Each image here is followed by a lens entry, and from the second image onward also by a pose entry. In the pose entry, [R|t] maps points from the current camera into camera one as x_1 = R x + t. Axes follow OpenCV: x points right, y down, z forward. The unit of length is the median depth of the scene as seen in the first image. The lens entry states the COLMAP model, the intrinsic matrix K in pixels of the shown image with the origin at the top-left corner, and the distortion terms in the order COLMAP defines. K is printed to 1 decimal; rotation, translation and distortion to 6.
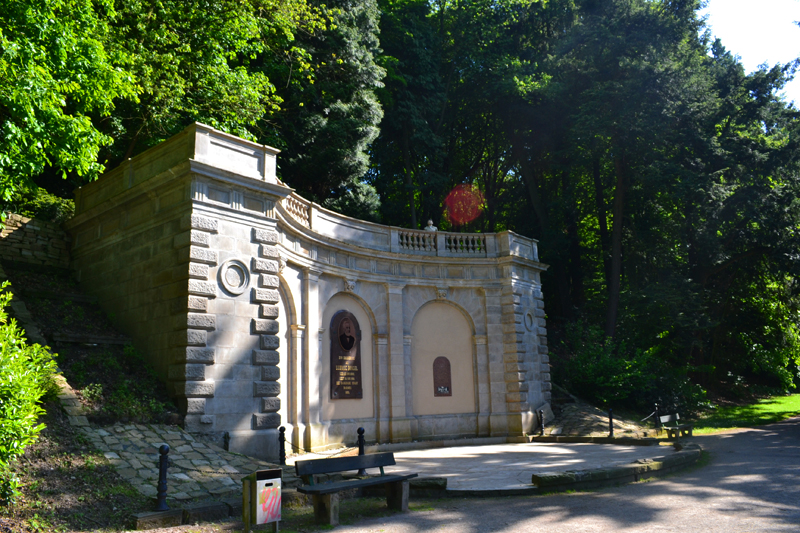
lens RADIAL K [[652.8, 0, 404.6], [0, 652.8, 264.9], [0, 0, 1]] dist [-0.074654, -0.004517]
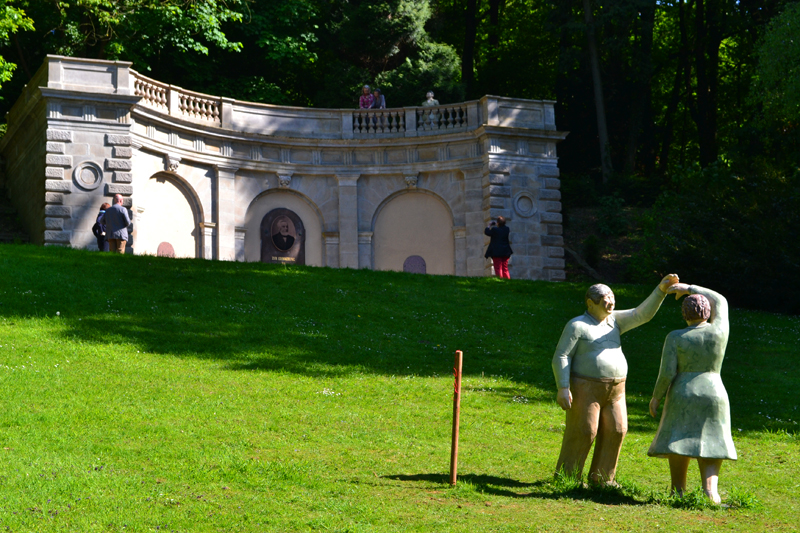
lens RADIAL K [[1931.6, 0, 398.9], [0, 1931.6, 267.4], [0, 0, 1]] dist [-0.010490, 0.000000]
pose [[0.883066, -0.082920, -0.461865, 1.388882], [0.096322, 0.995335, 0.005468, 0.163915], [0.459257, -0.049317, 0.886933, -1.424965]]
